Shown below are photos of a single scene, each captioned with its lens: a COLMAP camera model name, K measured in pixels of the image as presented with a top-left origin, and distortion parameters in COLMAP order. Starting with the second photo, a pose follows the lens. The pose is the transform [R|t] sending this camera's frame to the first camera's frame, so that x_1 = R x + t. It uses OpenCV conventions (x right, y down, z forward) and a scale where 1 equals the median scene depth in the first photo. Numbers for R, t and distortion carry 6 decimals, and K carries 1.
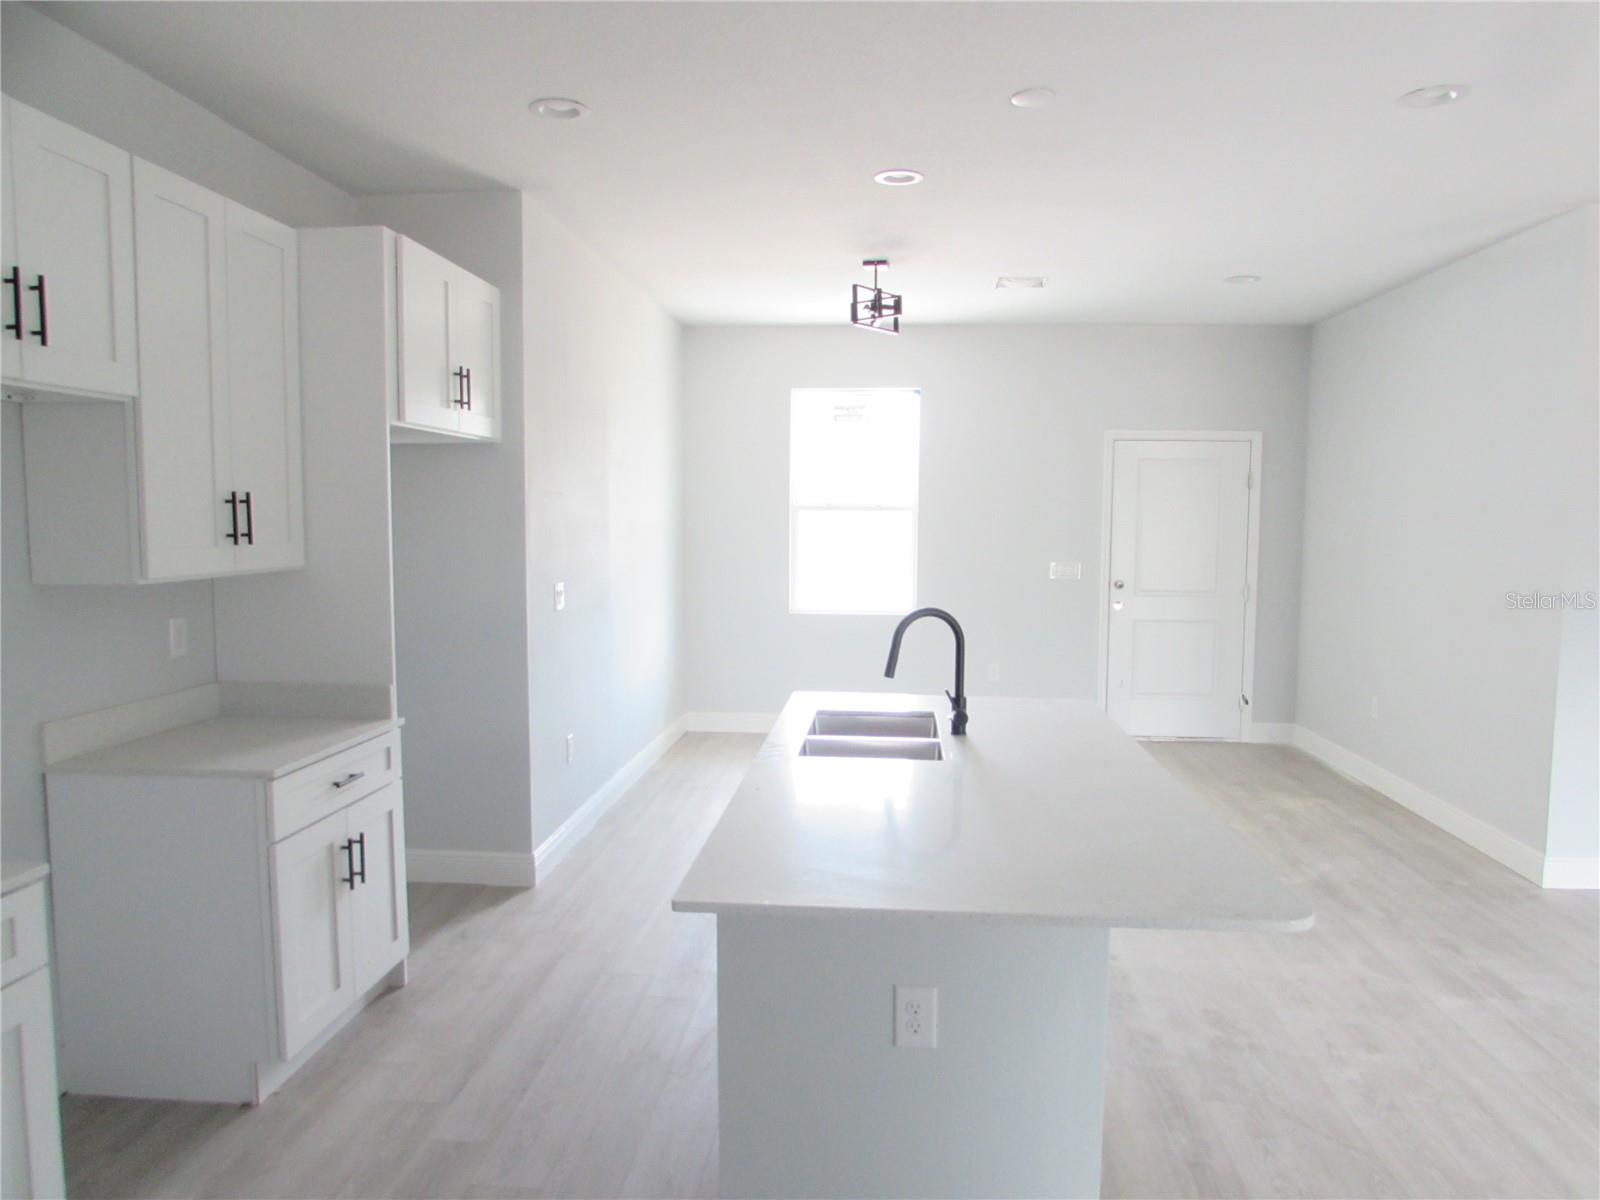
lens RADIAL K [[1128.4, 0, 822.0], [0, 1128.4, 615.1], [0, 0, 1]] dist [-0.025317, 0.000277]
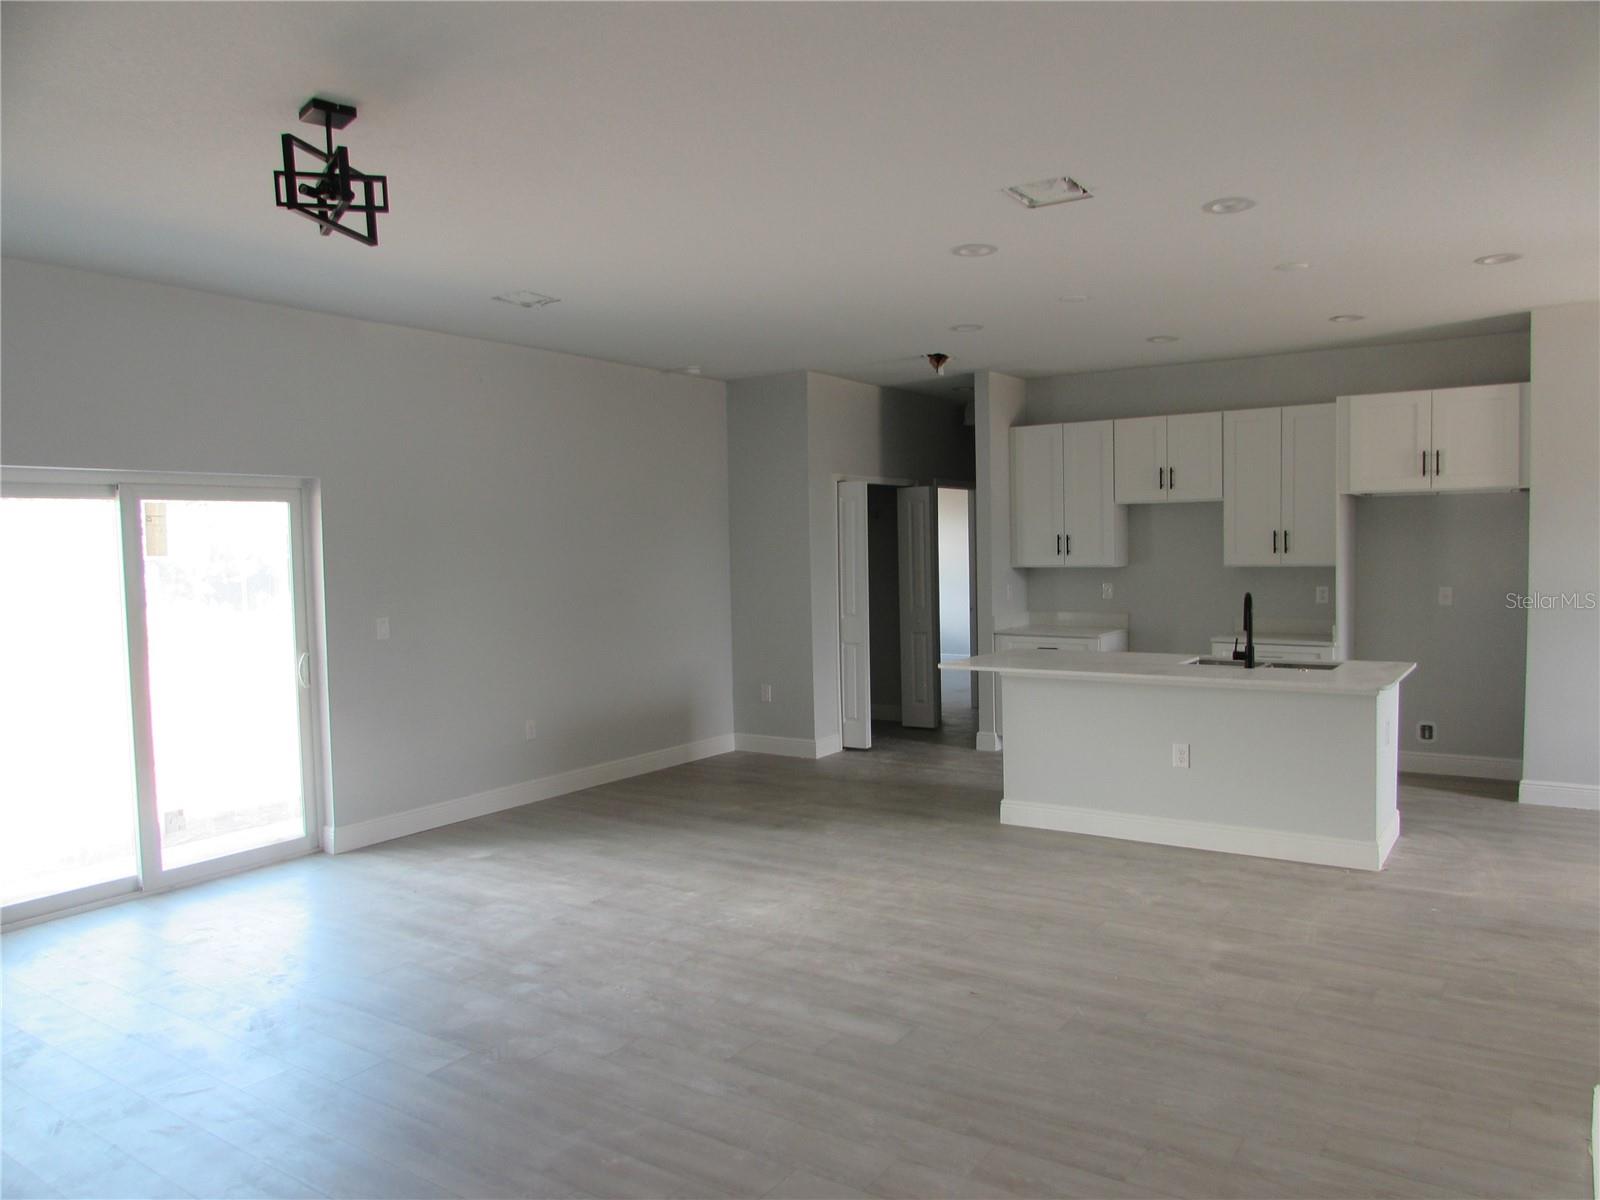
lens RADIAL K [[1119.2, 0, 800.0], [0, 1119.2, 600.0], [0, 0, 1]] dist [-0.026561, -0.001575]
pose [[-0.501354, 0.043097, -0.864168, 1.704225], [-0.064341, 0.994137, 0.086907, -0.088480], [0.862847, 0.099173, -0.495642, 1.106449]]
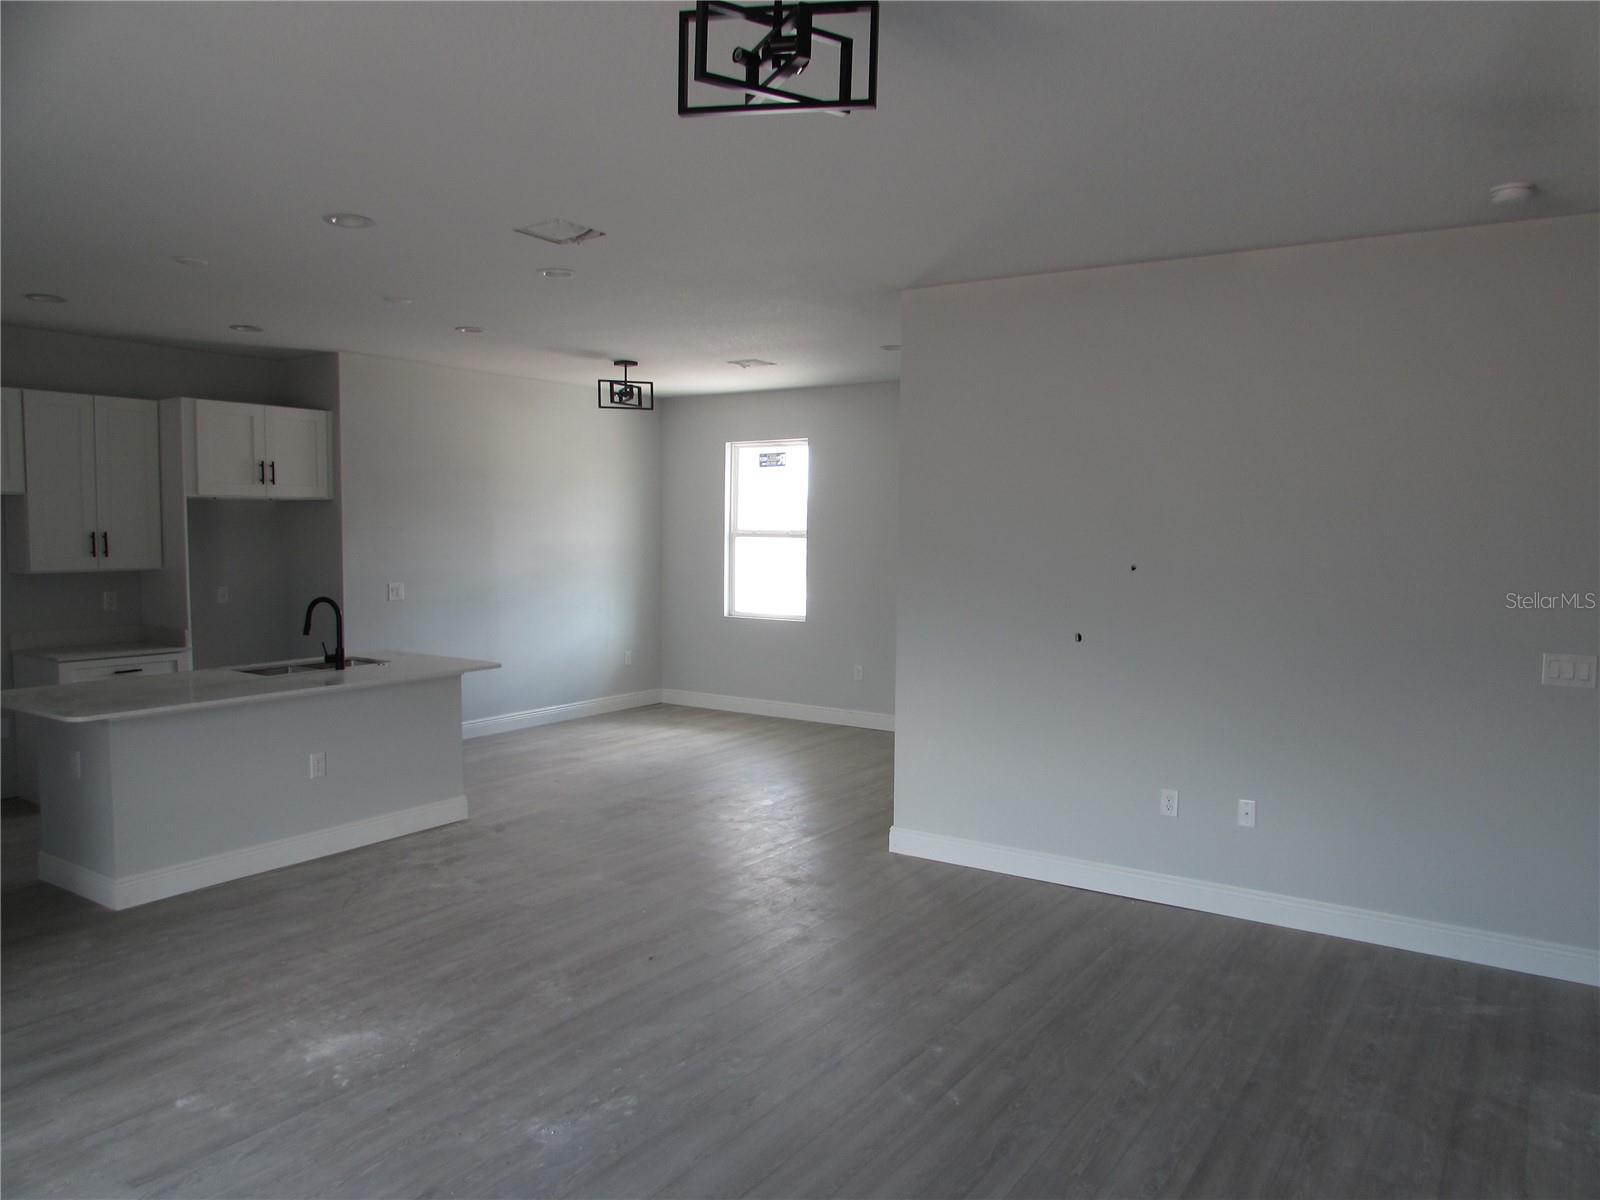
lens RADIAL K [[1142.8, 0, 800.0], [0, 1142.8, 600.0], [0, 0, 1]] dist [-0.003382, 0.002085]
pose [[0.863610, 0.032015, -0.503143, 1.466473], [-0.046402, 0.998793, -0.016092, -0.006761], [0.502021, 0.037244, 0.864053, -0.169931]]
